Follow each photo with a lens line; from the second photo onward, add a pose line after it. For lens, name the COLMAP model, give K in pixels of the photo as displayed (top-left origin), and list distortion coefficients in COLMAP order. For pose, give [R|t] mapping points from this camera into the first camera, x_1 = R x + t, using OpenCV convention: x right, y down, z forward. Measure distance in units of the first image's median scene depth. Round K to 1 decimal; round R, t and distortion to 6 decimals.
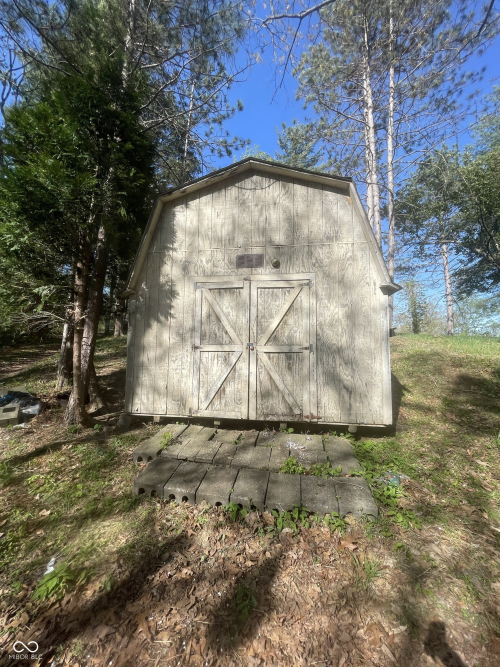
lens RADIAL K [[269.7, 0, 252.1], [0, 269.7, 331.7], [0, 0, 1]] dist [-0.003348, -0.000010]
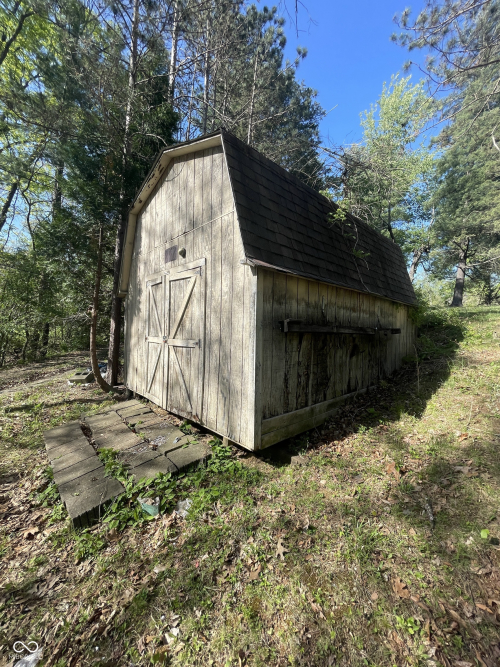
lens RADIAL K [[269.7, 0, 252.1], [0, 269.7, 331.7], [0, 0, 1]] dist [-0.003348, -0.000010]
pose [[0.794518, 0.017644, -0.606984, 0.866745], [0.030104, 0.997204, 0.068393, -0.033293], [0.606494, -0.072612, 0.791765, 0.377045]]
